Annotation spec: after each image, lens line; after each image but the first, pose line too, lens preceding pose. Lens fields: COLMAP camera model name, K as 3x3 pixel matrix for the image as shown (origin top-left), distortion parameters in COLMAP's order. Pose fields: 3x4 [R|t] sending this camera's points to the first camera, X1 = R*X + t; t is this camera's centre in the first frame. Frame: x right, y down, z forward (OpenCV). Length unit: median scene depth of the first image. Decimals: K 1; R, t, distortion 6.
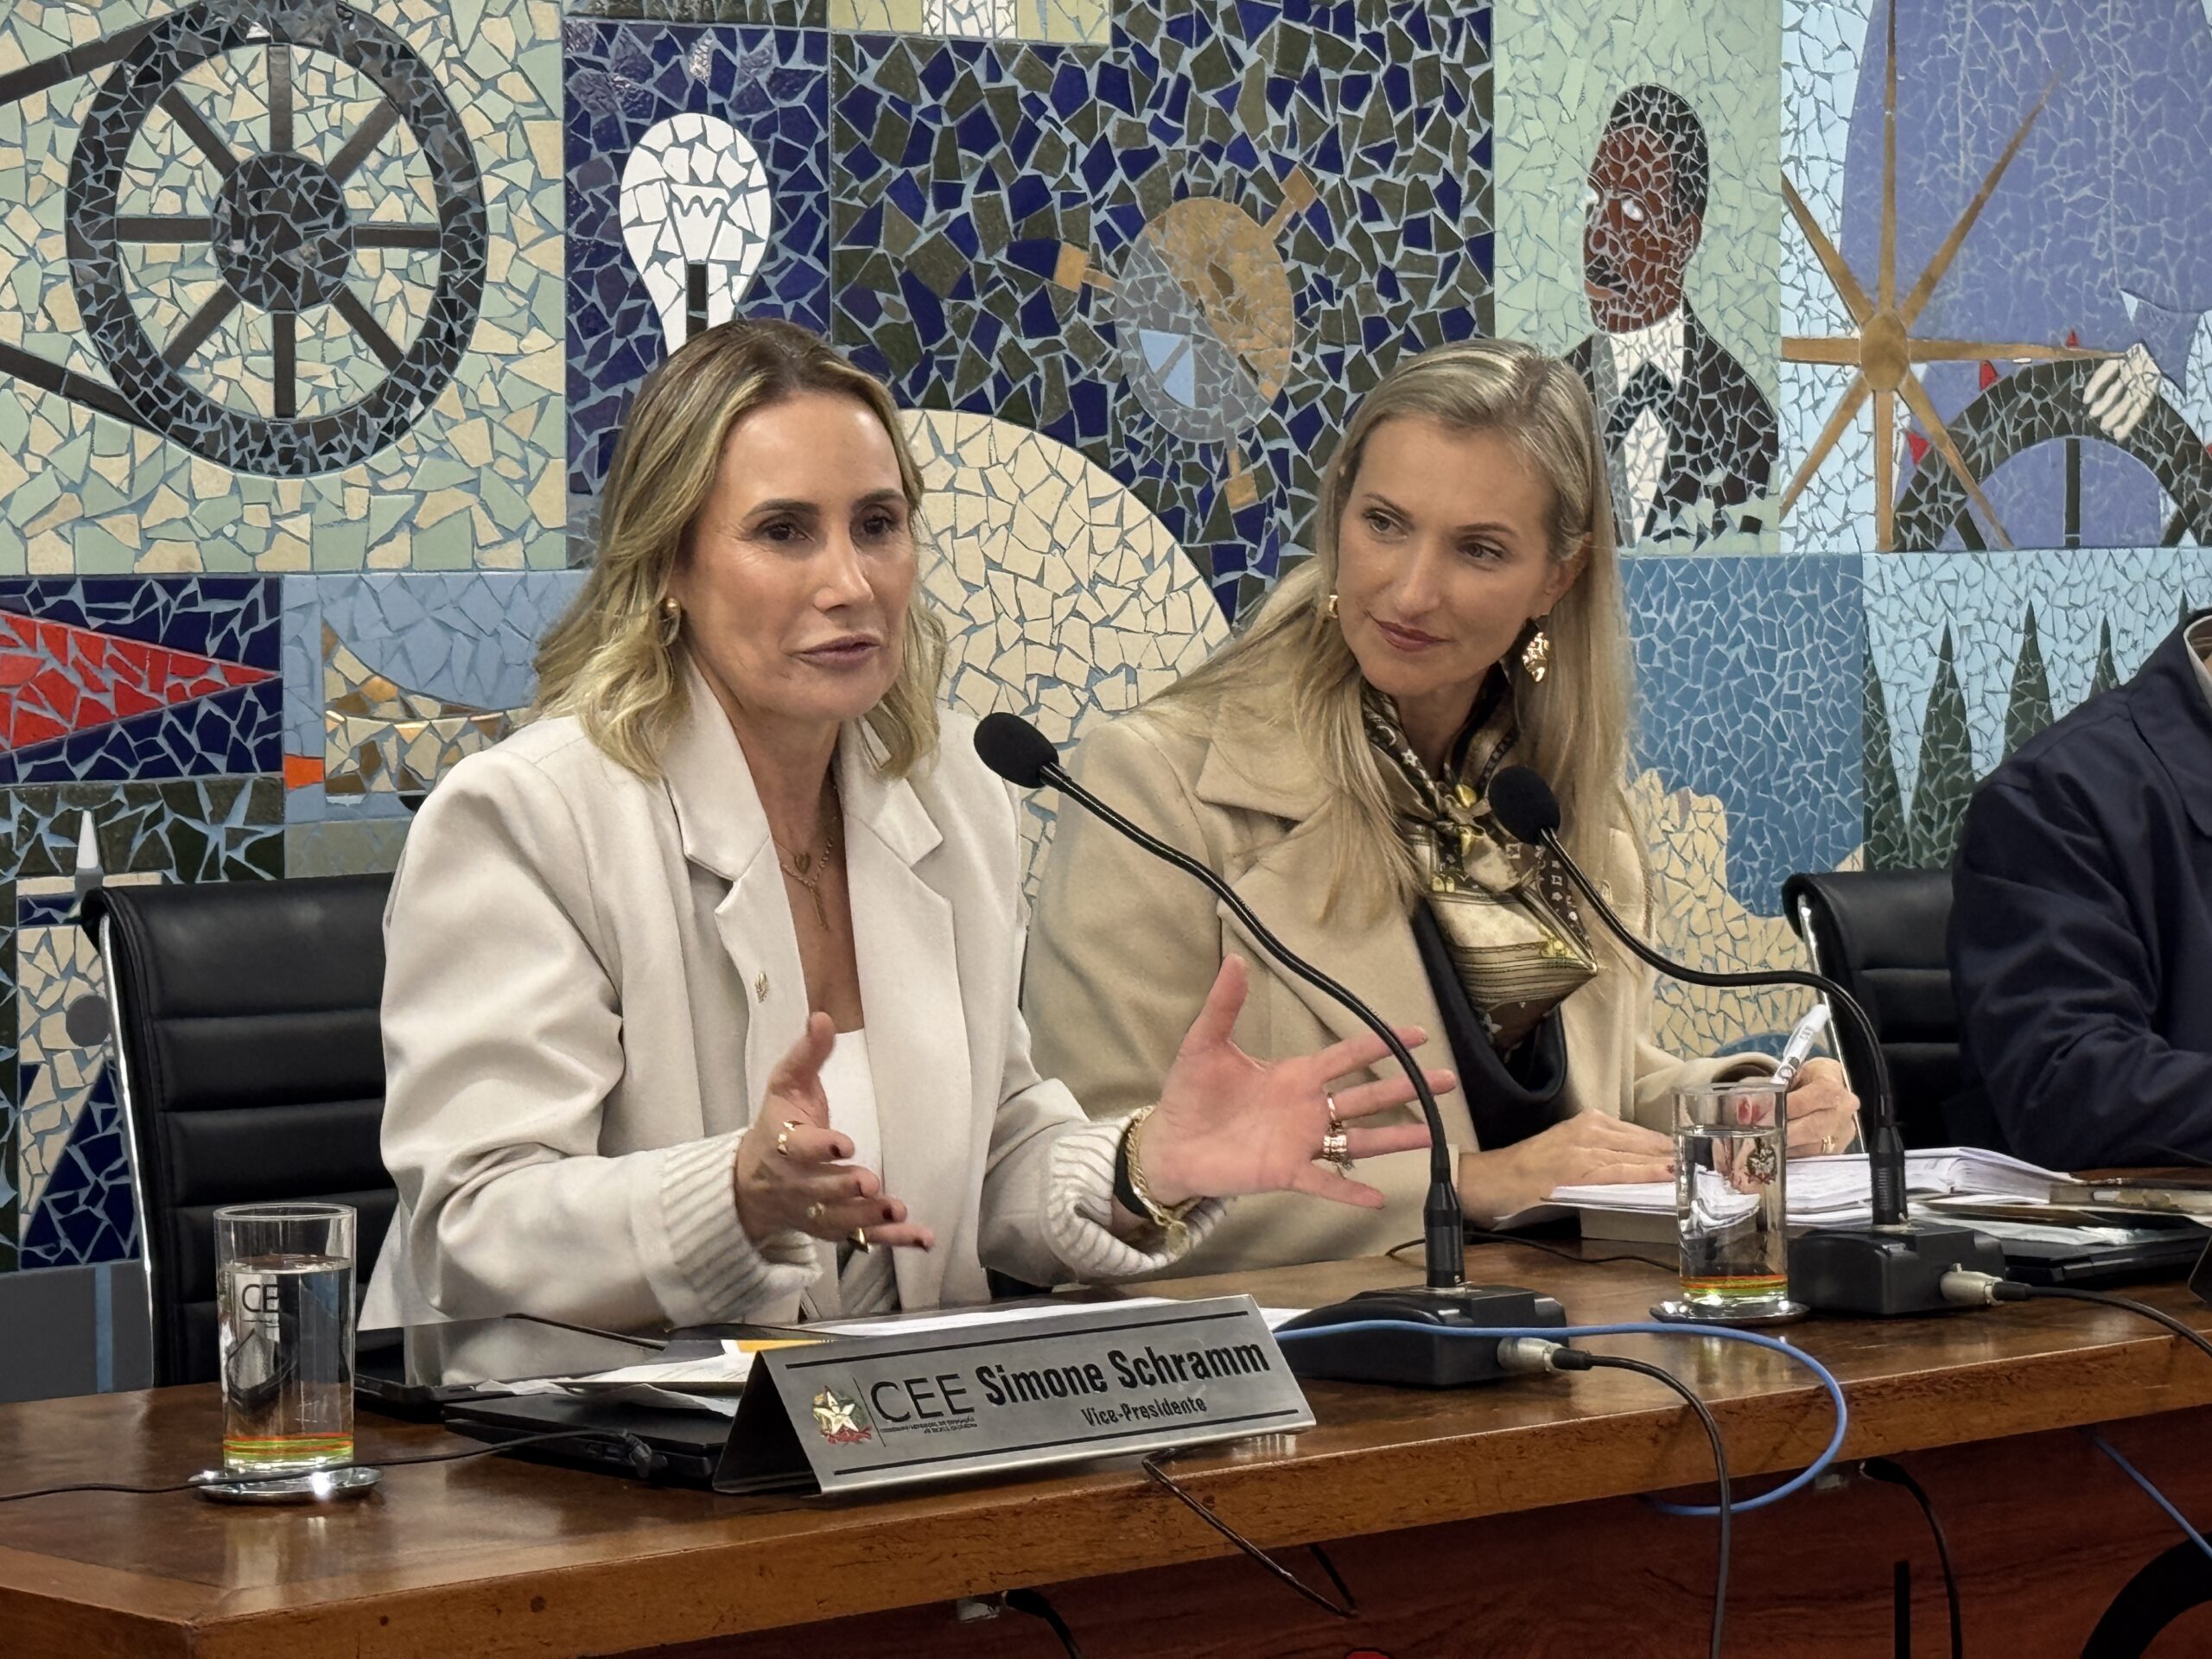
lens RADIAL K [[6151.9, 0, 1103.5], [0, 6151.9, 828.9], [0, 0, 1]] dist [0.155671, 0.000000]
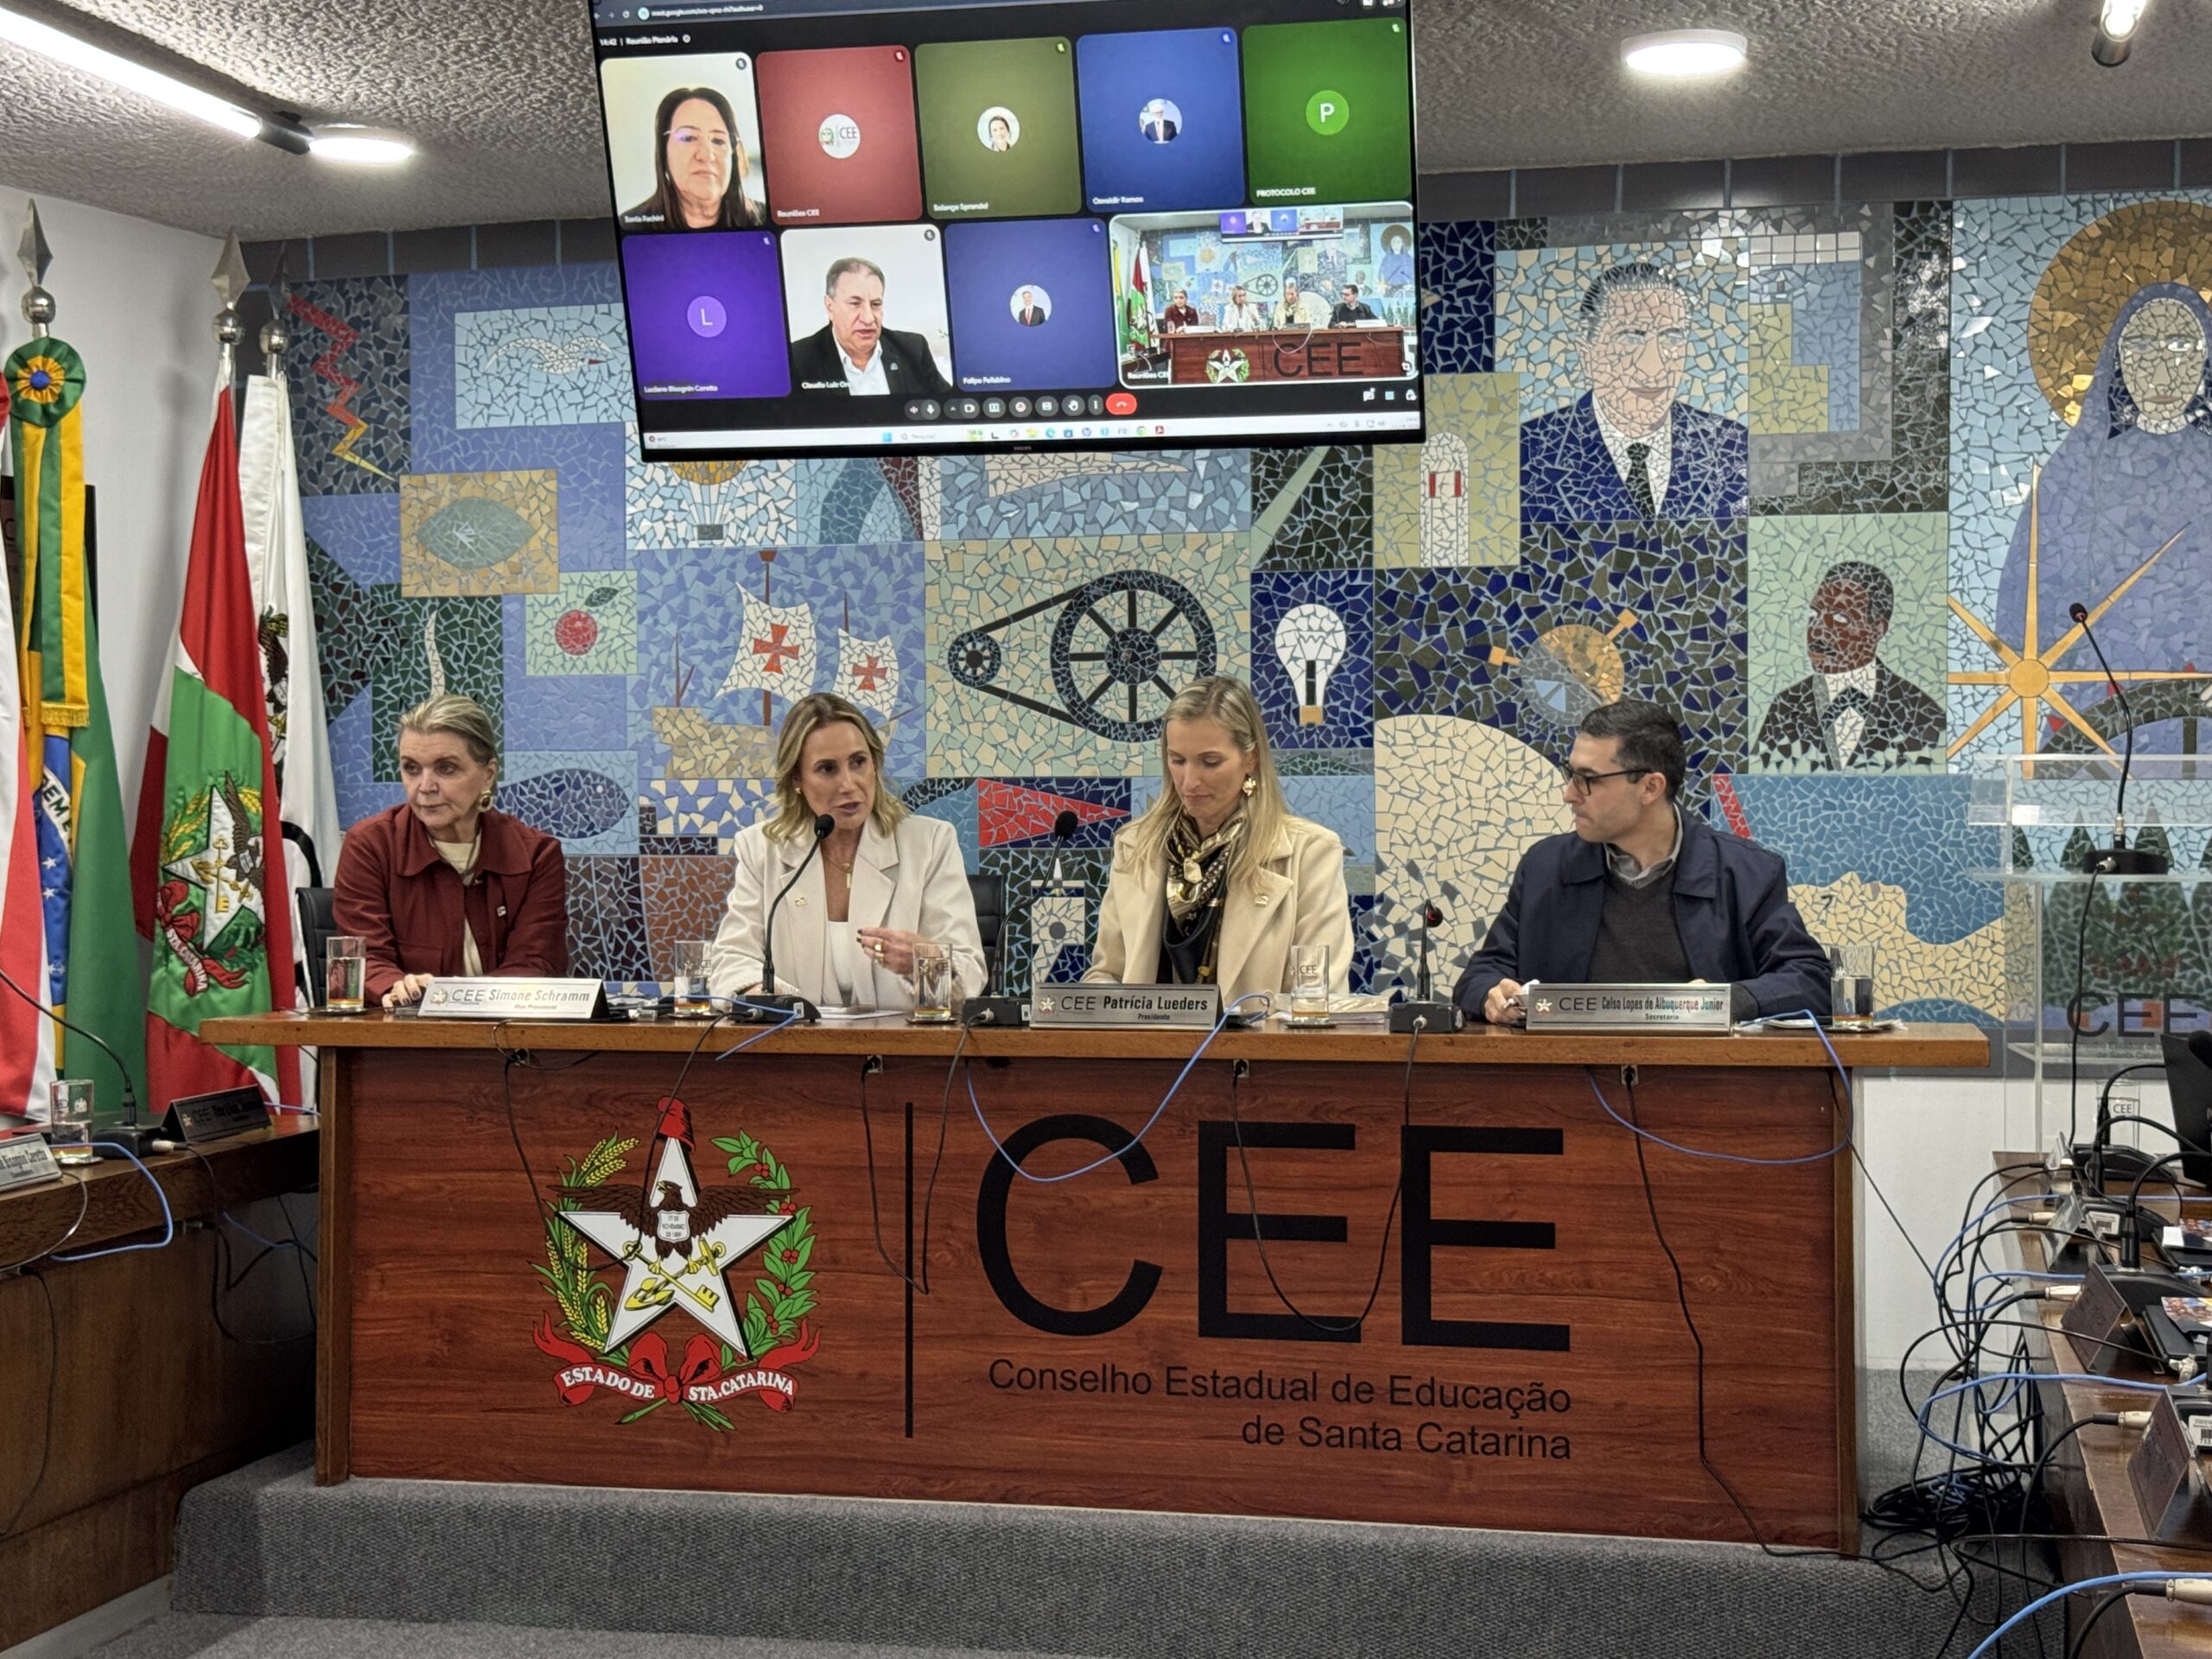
lens RADIAL K [[3365.3, 0, 1105.8], [0, 3365.3, 821.3], [0, 0, 1]] dist [0.162925, 0.000000]
pose [[0.580624, 0.025470, -0.813774, 1.006065], [-0.039277, 0.999223, 0.003250, -0.023236], [0.813224, 0.030076, 0.581173, 0.089738]]
